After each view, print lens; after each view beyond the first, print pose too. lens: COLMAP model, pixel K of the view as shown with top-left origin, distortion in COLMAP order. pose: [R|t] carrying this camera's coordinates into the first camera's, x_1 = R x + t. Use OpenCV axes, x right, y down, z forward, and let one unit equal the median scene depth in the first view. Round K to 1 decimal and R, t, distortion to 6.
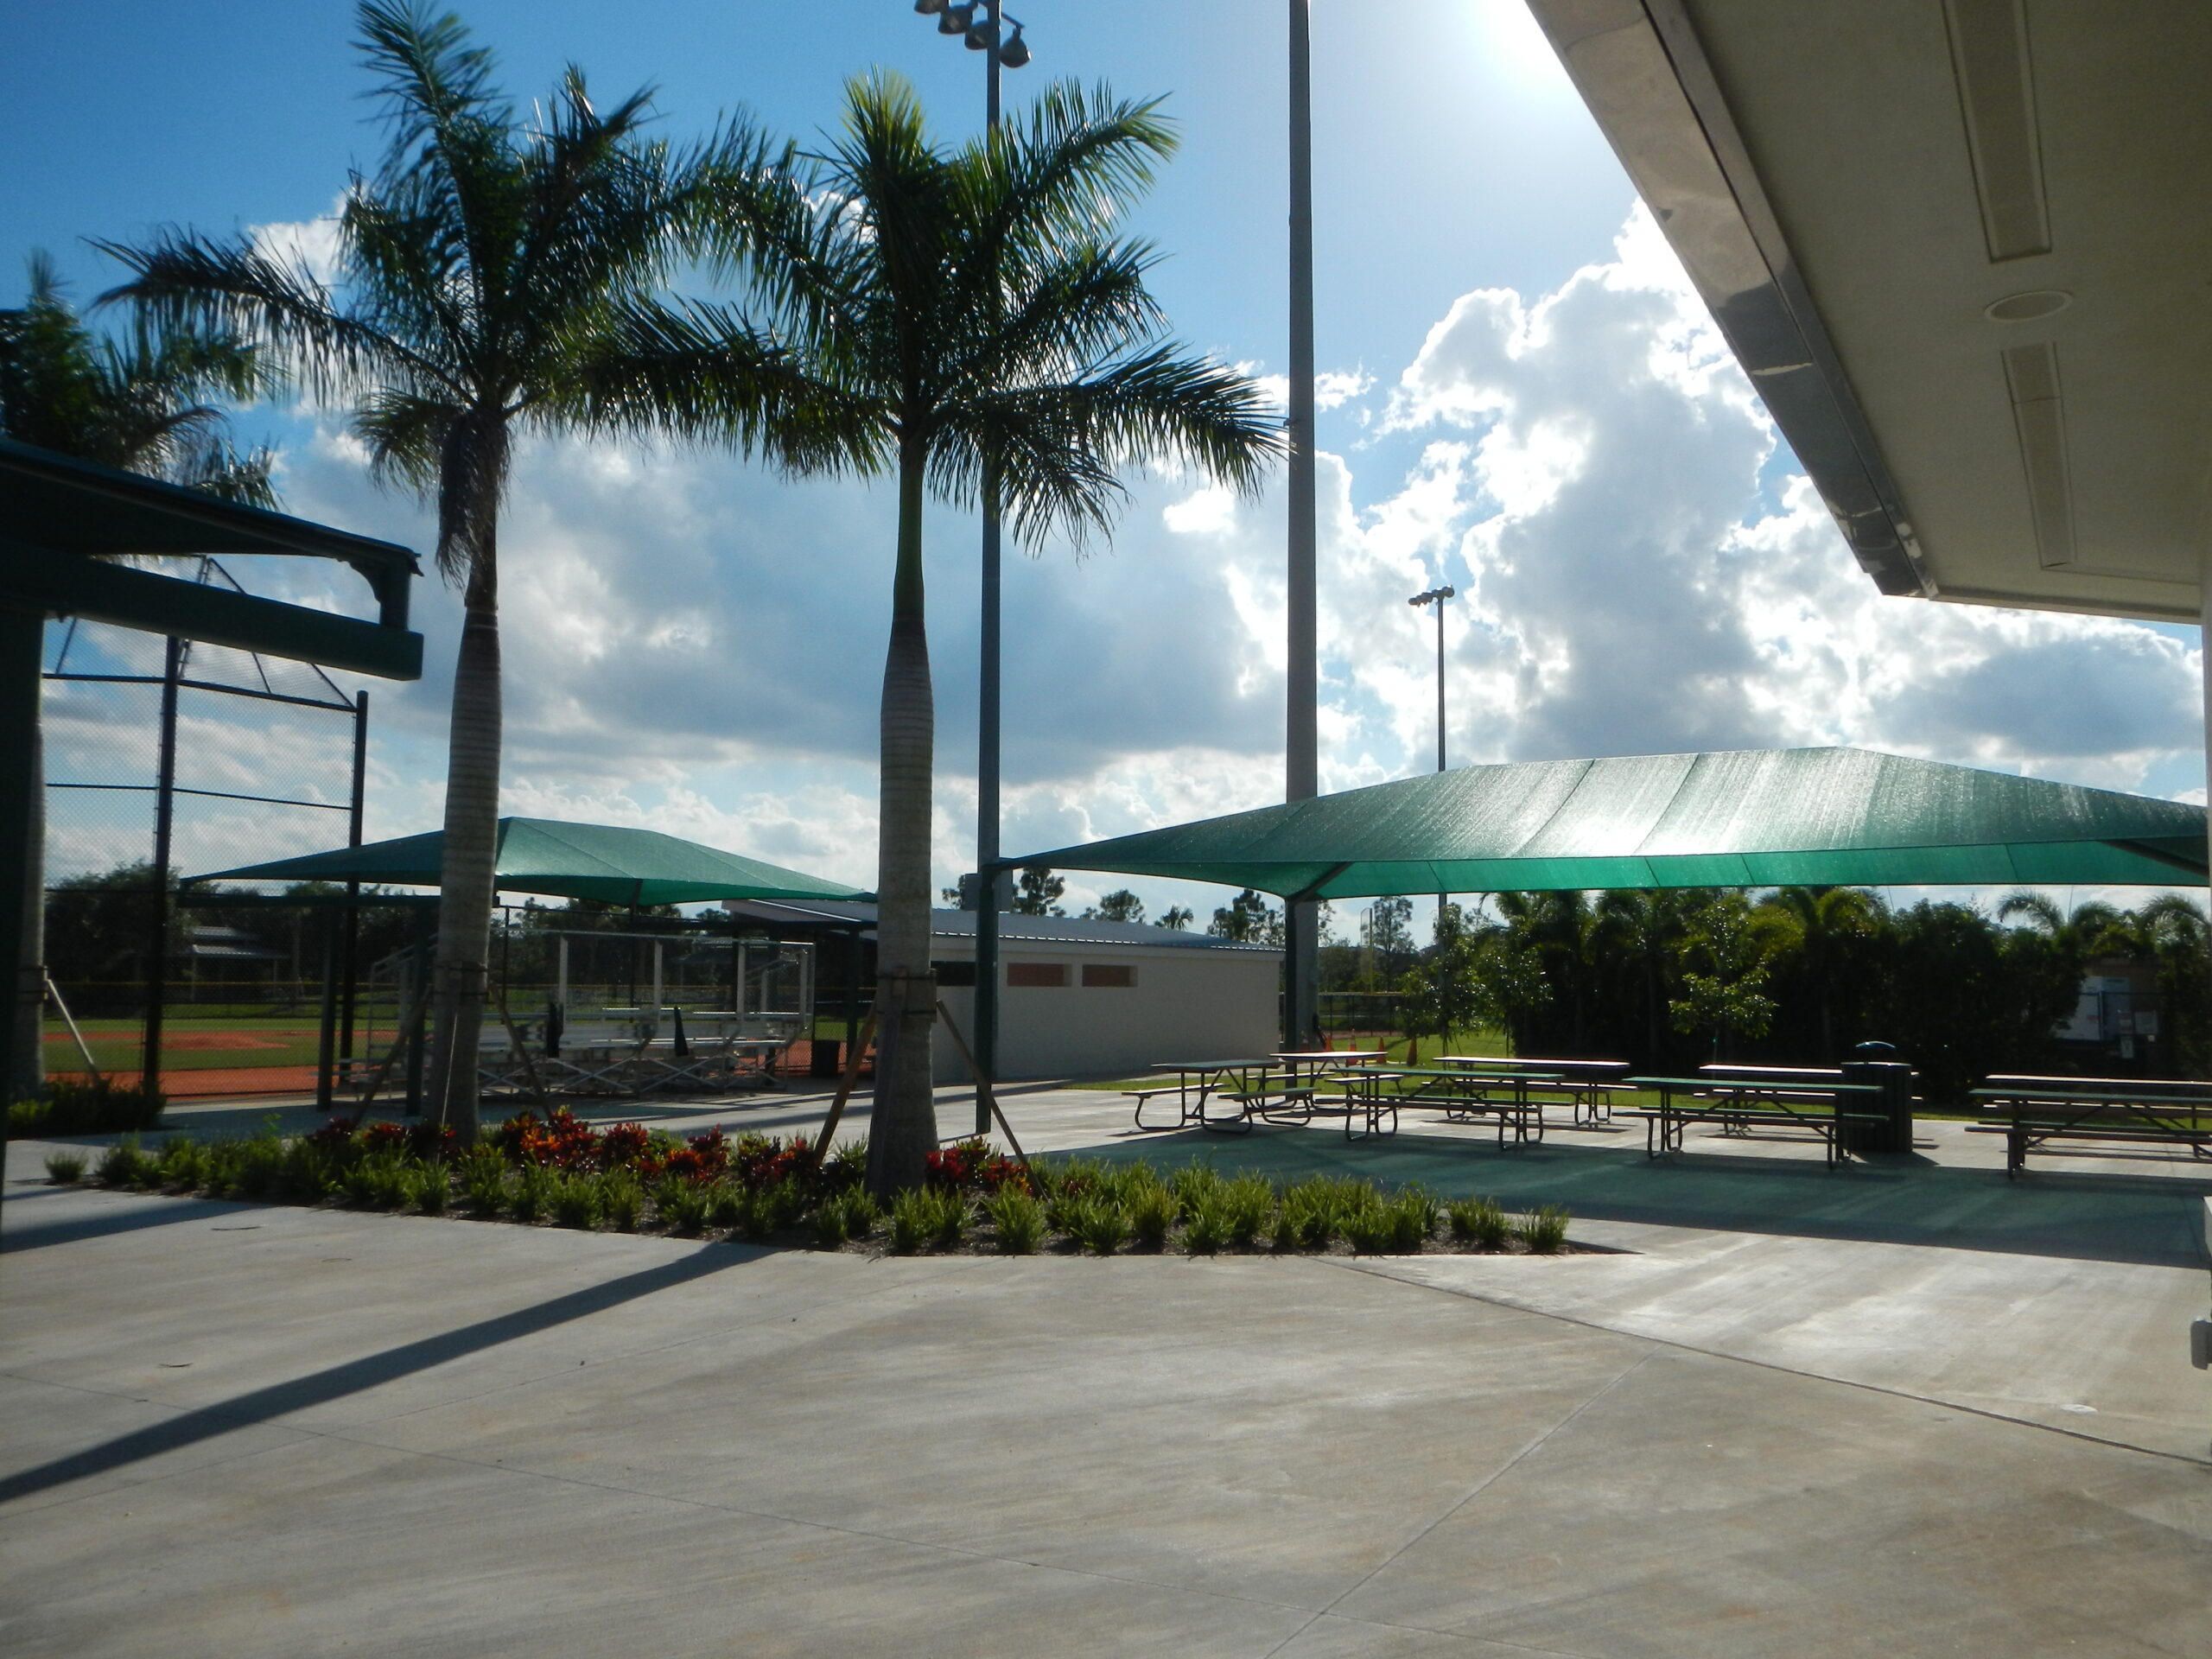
lens RADIAL K [[1789.5, 0, 1116.4], [0, 1789.5, 827.6], [0, 0, 1]] dist [0.011544, -0.015499]
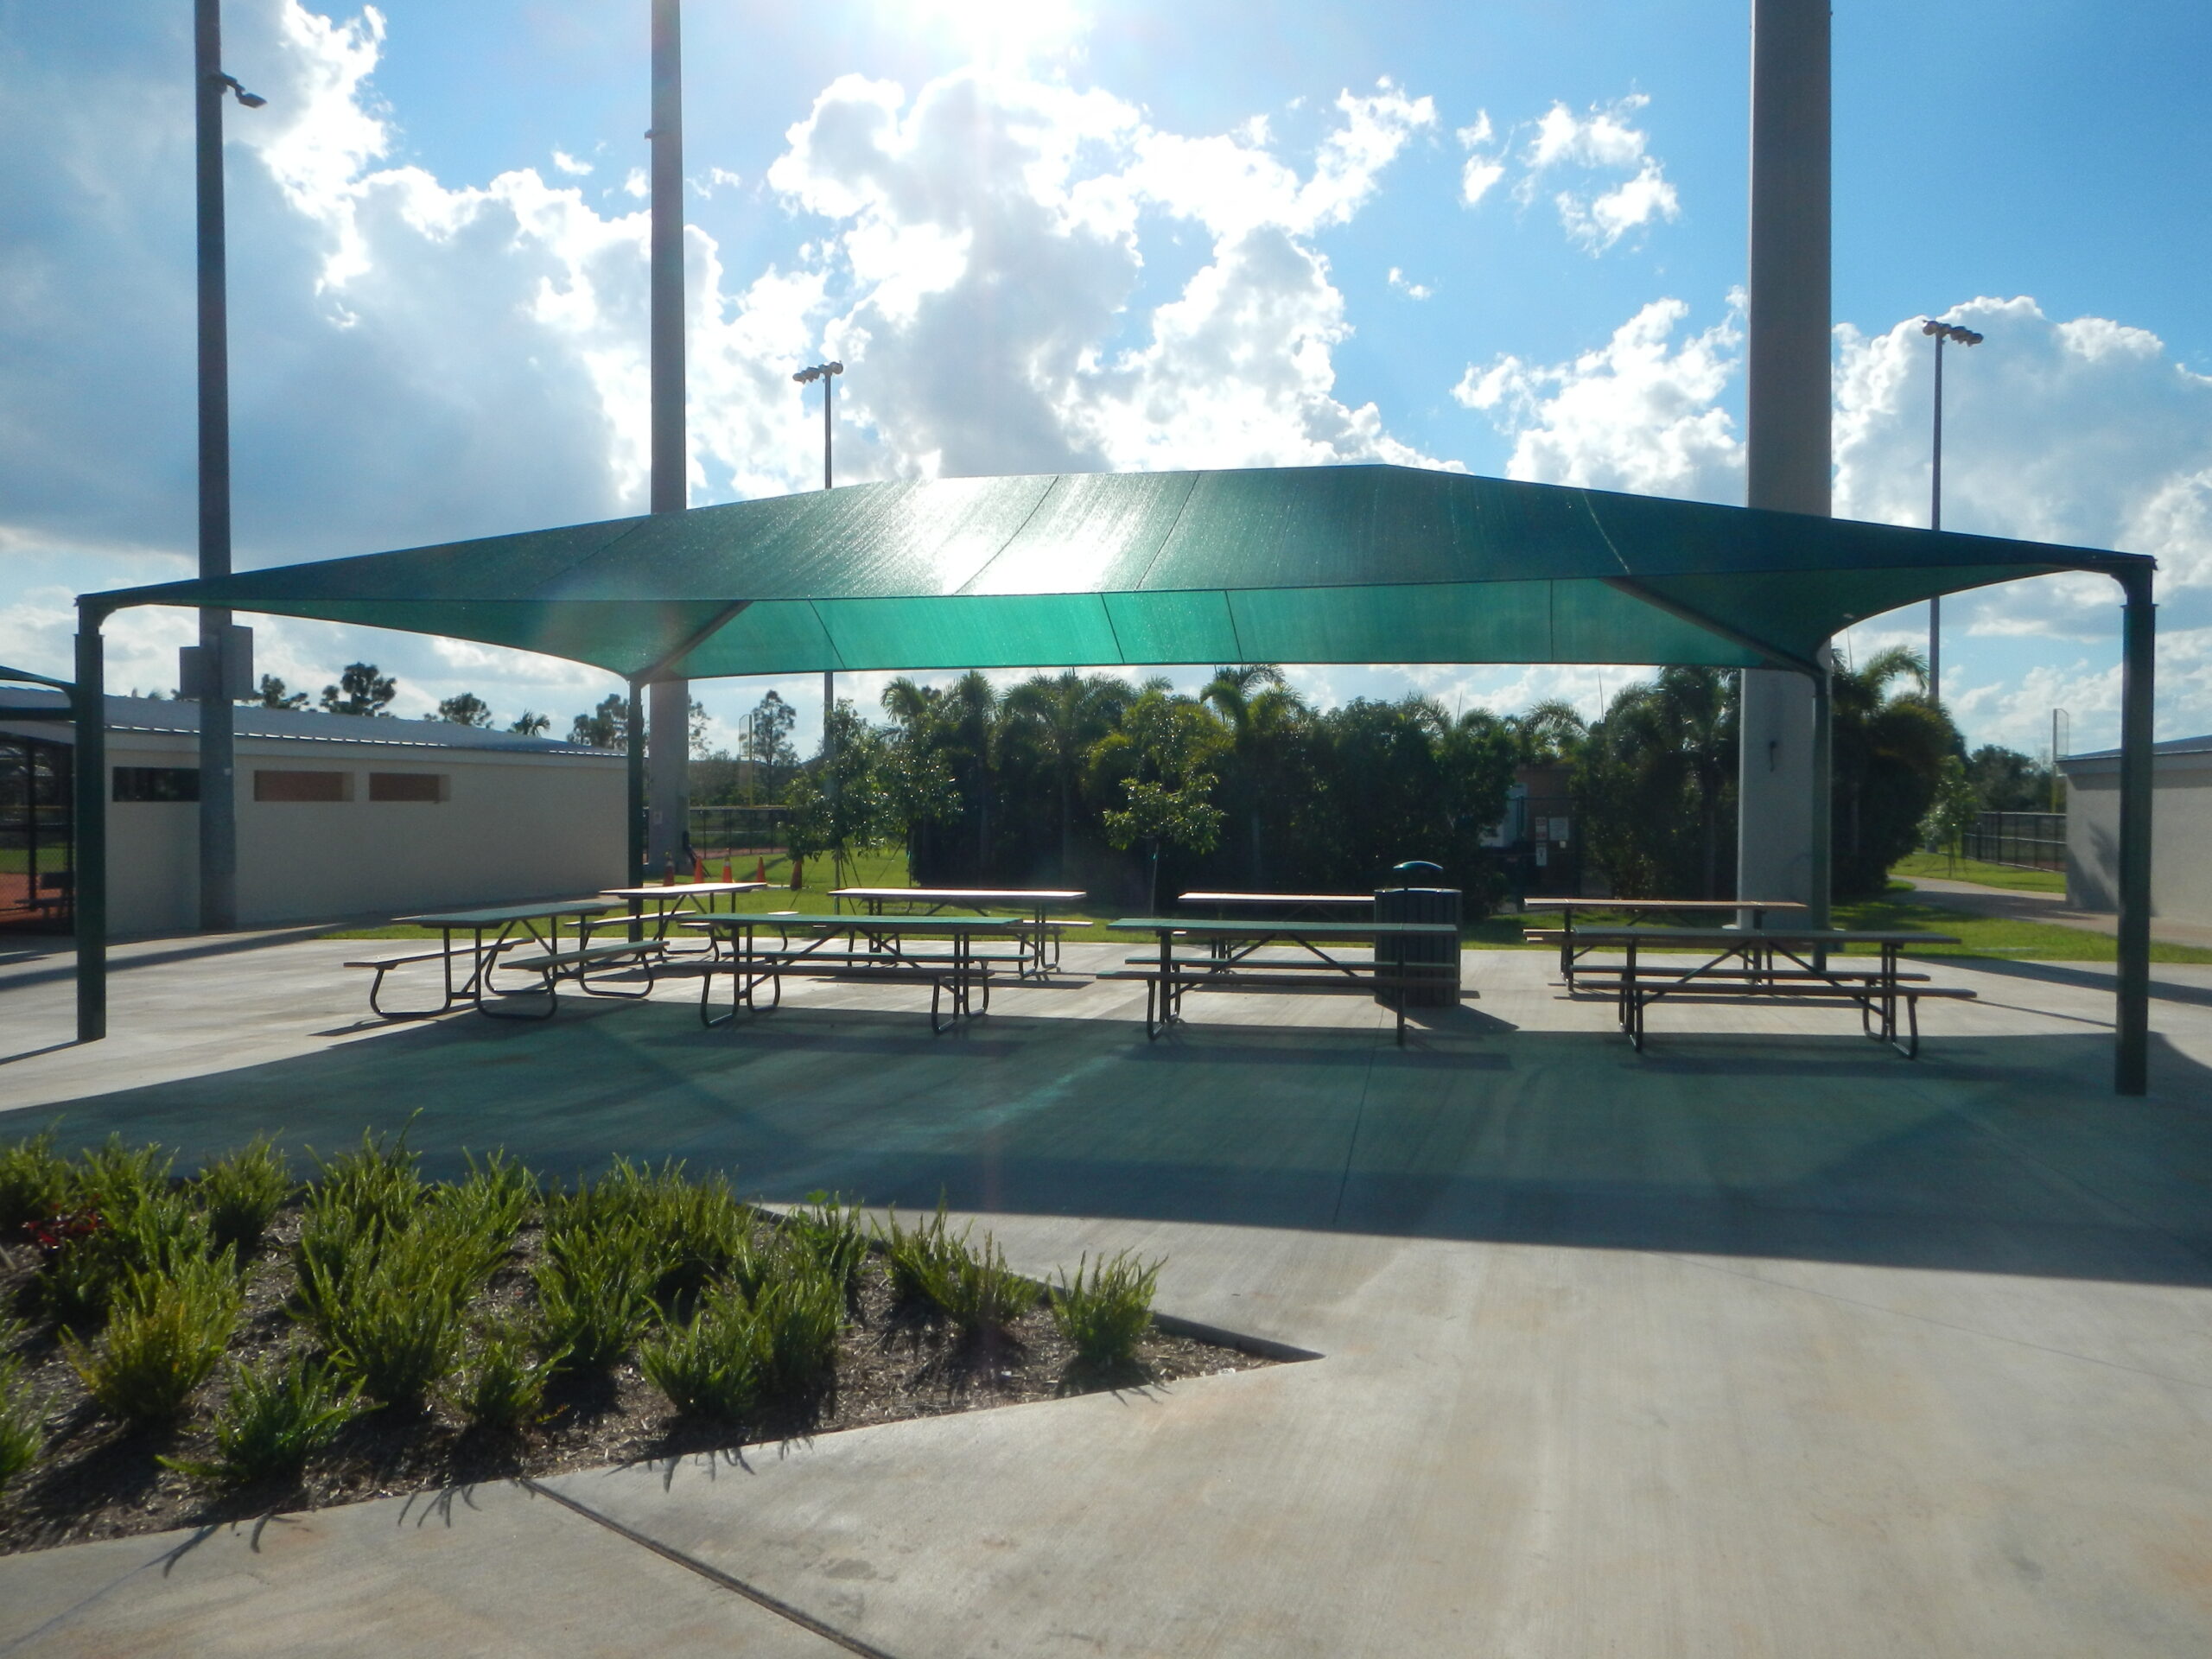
lens RADIAL K [[1789.5, 0, 1116.4], [0, 1789.5, 827.6], [0, 0, 1]] dist [0.011544, -0.015499]
pose [[0.942231, -0.013585, 0.334689, 0.027612], [-0.021118, 0.994780, 0.099832, 0.017264], [-0.334298, -0.101133, 0.937026, 0.177800]]
